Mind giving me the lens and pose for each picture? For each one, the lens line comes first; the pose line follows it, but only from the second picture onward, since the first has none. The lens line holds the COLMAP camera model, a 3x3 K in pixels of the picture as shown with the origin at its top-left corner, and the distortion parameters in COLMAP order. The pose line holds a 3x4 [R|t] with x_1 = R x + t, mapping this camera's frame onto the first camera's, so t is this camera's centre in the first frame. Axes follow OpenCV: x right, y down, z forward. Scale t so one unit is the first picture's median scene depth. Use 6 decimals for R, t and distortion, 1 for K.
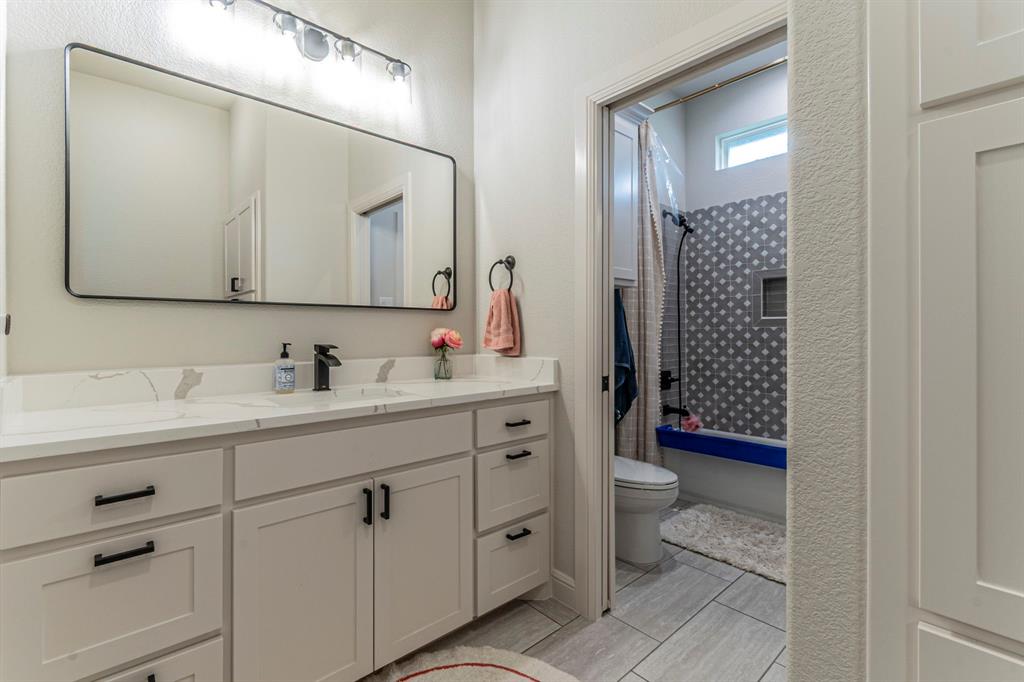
lens RADIAL K [[463.4, 0, 511.7], [0, 463.4, 335.2], [0, 0, 1]] dist [0.015191, -0.000494]
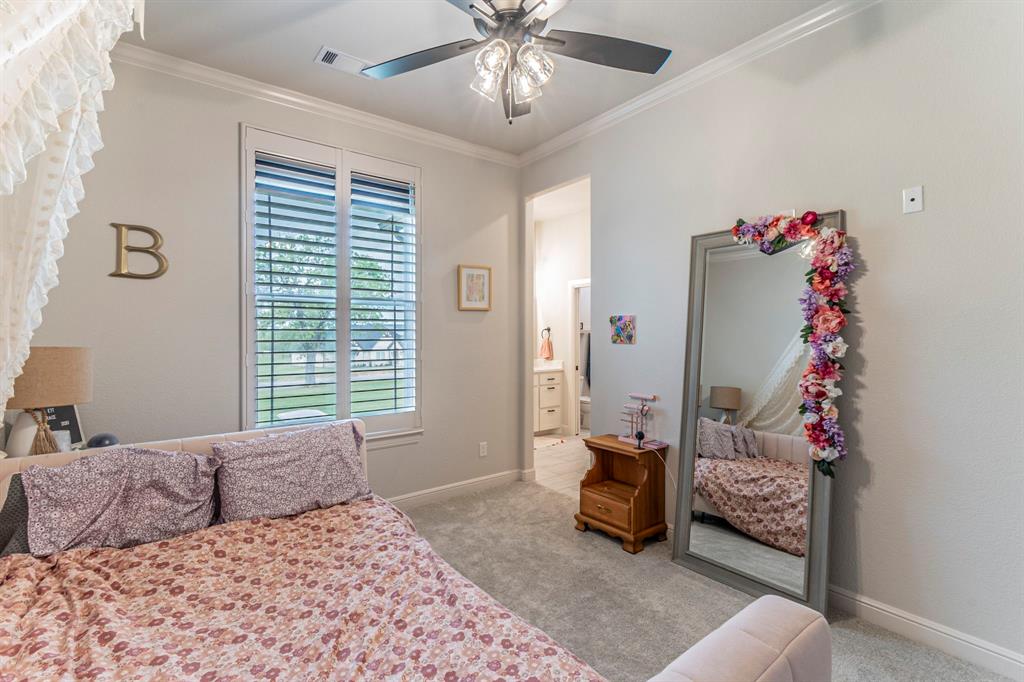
lens RADIAL K [[463.4, 0, 512.0], [0, 463.4, 343.0], [0, 0, 1]] dist [0.015191, -0.000494]
pose [[0.997016, -0.001352, -0.077179, -0.010469], [0.001644, 0.999992, 0.003716, -0.092167], [0.077174, -0.003832, 0.997010, -2.432764]]
